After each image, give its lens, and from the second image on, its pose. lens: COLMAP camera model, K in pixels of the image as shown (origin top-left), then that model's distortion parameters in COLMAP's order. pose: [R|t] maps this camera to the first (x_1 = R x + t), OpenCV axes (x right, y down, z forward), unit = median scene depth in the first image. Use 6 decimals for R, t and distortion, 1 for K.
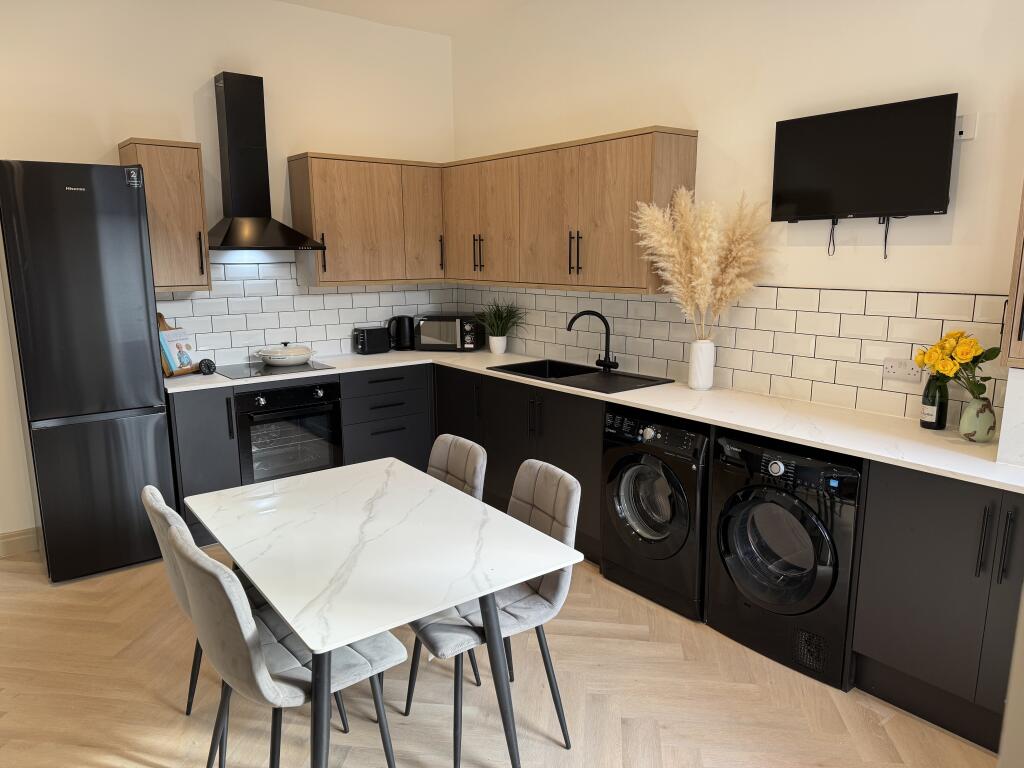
lens RADIAL K [[706.9, 0, 506.0], [0, 706.9, 386.8], [0, 0, 1]] dist [0.072548, -0.114953]
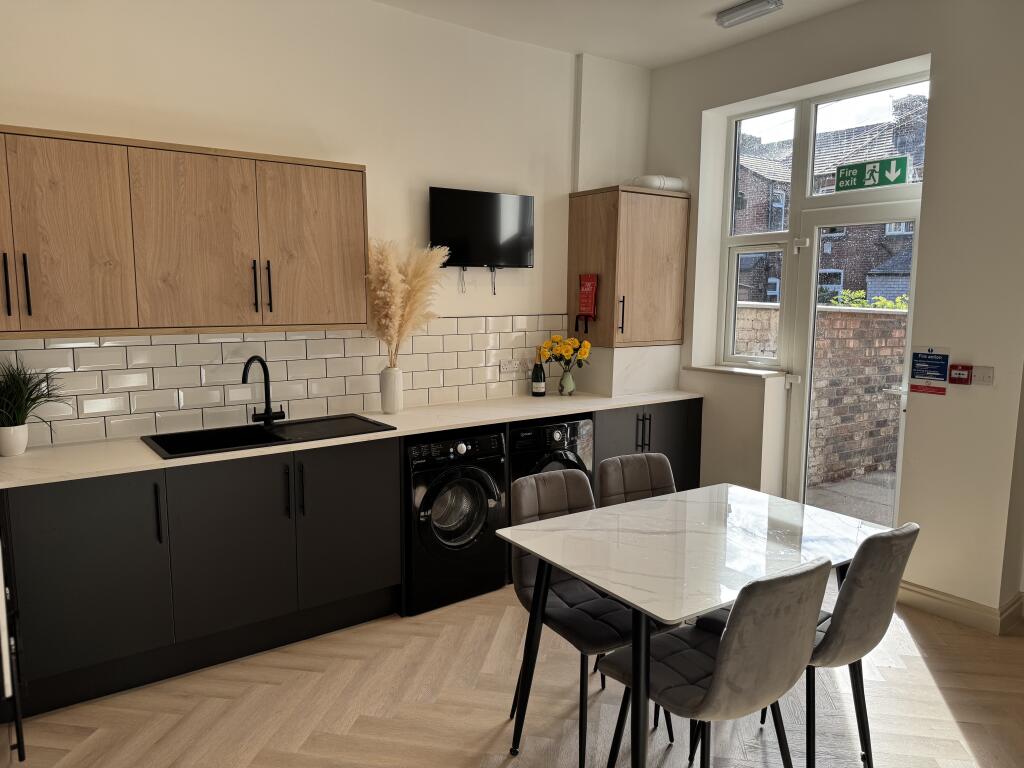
lens RADIAL K [[706.9, 0, 506.0], [0, 706.9, 386.8], [0, 0, 1]] dist [0.072548, -0.114953]
pose [[0.042885, -0.123610, 0.991404, -0.648728], [0.186856, 0.975799, 0.113582, -0.103982], [-0.981451, 0.180379, 0.064944, 0.614744]]
